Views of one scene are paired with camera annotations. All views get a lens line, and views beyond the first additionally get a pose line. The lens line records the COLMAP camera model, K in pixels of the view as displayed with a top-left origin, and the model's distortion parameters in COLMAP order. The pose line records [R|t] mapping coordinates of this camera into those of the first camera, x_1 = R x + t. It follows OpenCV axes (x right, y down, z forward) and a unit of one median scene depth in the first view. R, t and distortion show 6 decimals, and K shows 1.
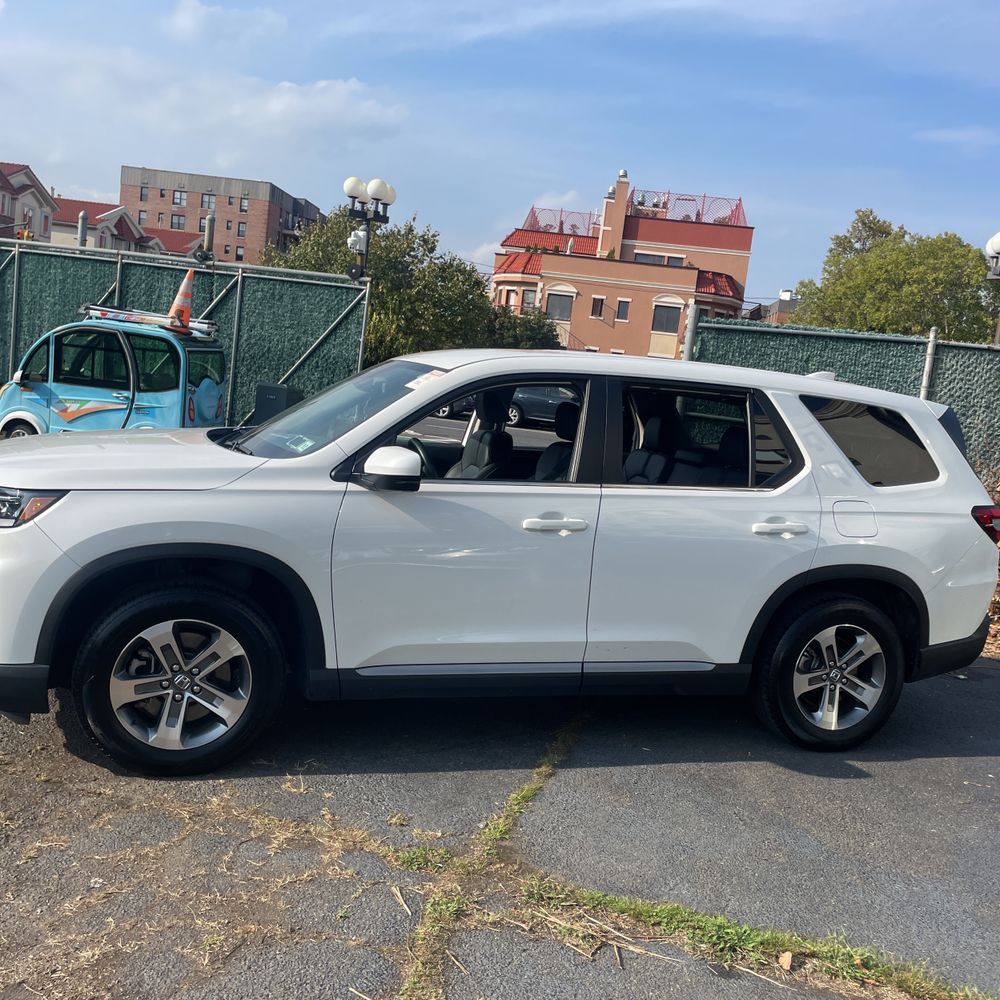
lens RADIAL K [[1015.1, 0, 516.1], [0, 1015.1, 509.3], [0, 0, 1]] dist [0.034417, 0.000000]
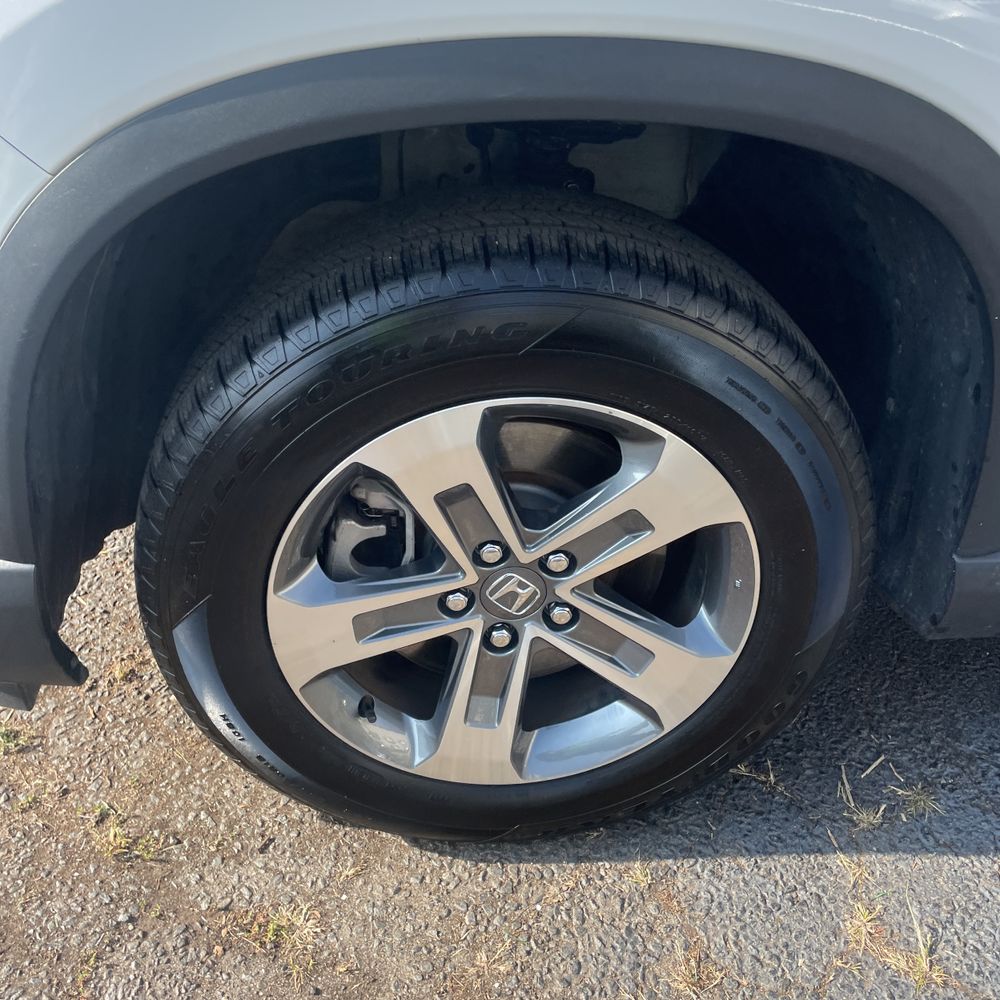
lens RADIAL K [[1015.1, 0, 499.0], [0, 1015.1, 509.6], [0, 0, 1]] dist [0.034417, 0.000000]
pose [[0.973668, 0.082933, -0.212352, -0.261024], [0.018758, 0.899180, 0.437177, 0.025373], [0.227199, -0.429648, 0.873947, 0.729971]]
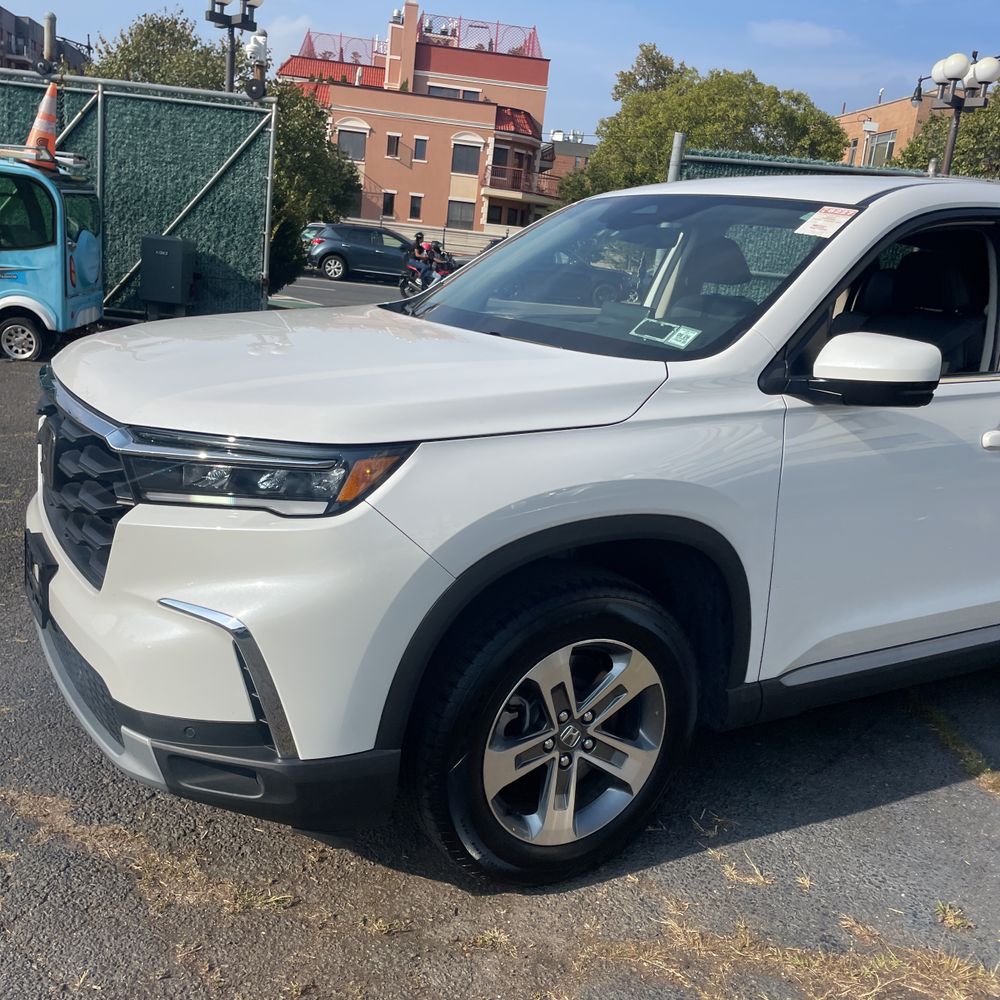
lens RADIAL K [[1015.1, 0, 498.0], [0, 1015.1, 497.4], [0, 0, 1]] dist [0.034417, 0.000000]
pose [[0.976985, -0.069205, 0.201772, -0.460733], [0.041716, 0.989631, 0.137440, -0.056348], [-0.209191, -0.125859, 0.969741, 0.413039]]
